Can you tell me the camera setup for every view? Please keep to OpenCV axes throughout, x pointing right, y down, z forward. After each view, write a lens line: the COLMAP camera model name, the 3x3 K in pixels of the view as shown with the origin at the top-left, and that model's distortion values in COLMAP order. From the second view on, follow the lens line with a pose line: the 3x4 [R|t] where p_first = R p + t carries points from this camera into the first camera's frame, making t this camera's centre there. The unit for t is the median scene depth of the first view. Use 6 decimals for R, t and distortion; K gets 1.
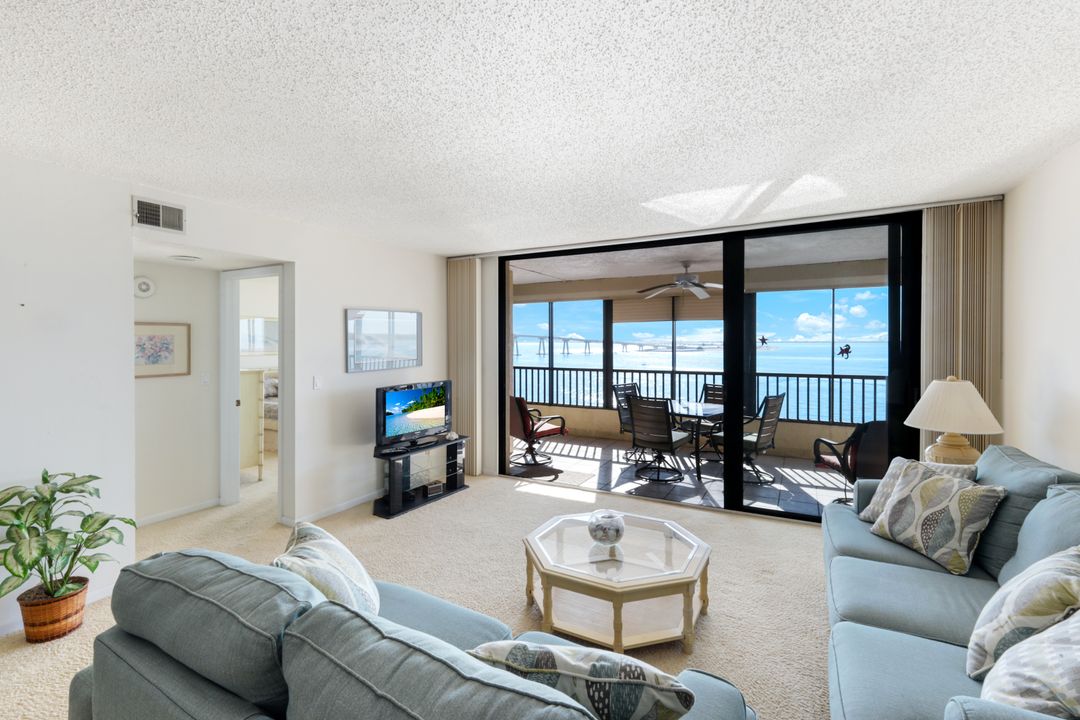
lens RADIAL K [[468.6, 0, 549.8], [0, 468.6, 344.4], [0, 0, 1]] dist [-0.000965, -0.001779]
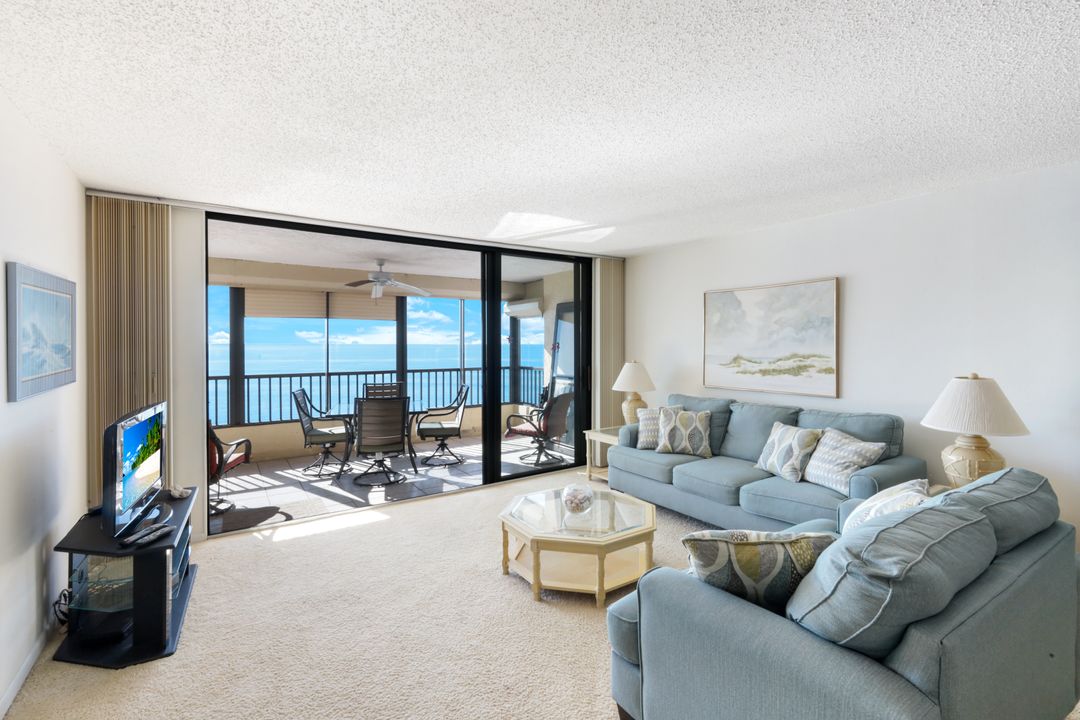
lens RADIAL K [[468.6, 0, 531.6], [0, 468.6, 350.7], [0, 0, 1]] dist [-0.000965, -0.001779]
pose [[0.481273, -0.011391, 0.876497, -0.475125], [0.004410, 0.999934, 0.010574, 0.007024], [-0.876560, -0.001224, 0.481291, 0.275999]]
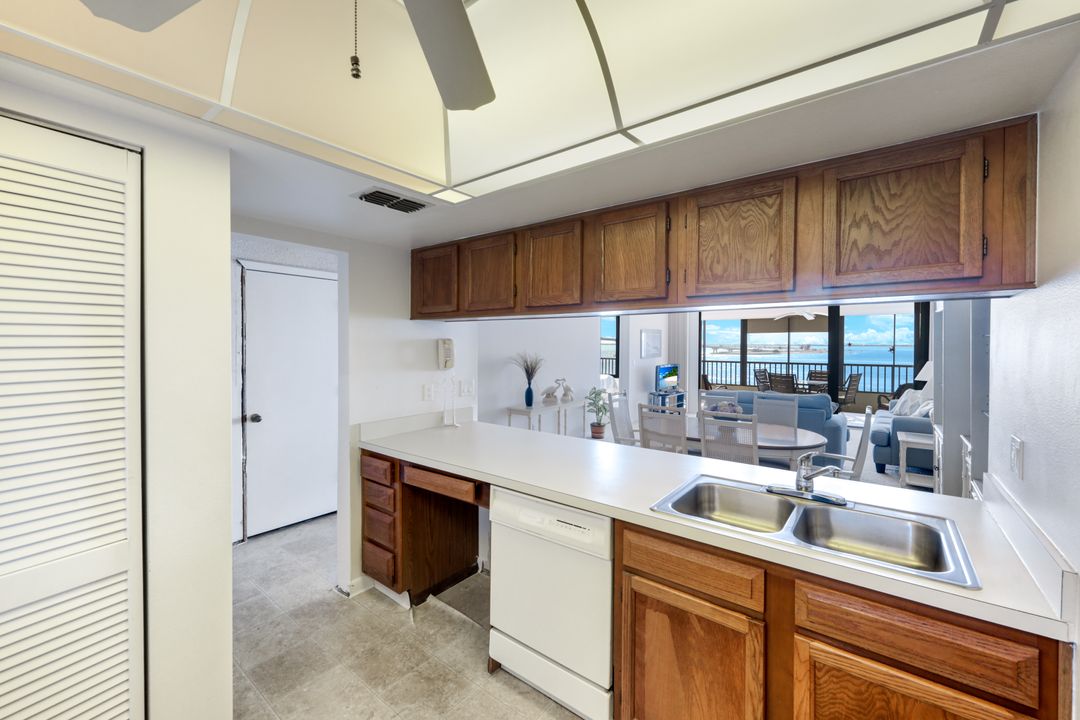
lens RADIAL K [[430.6, 0, 543.3], [0, 430.6, 350.9], [0, 0, 1]] dist [-0.006253, -0.000030]
pose [[0.982975, 0.006411, -0.183626, -0.422031], [-0.004213, 0.999915, 0.012359, 0.000955], [0.183690, -0.011375, 0.982918, -0.891507]]
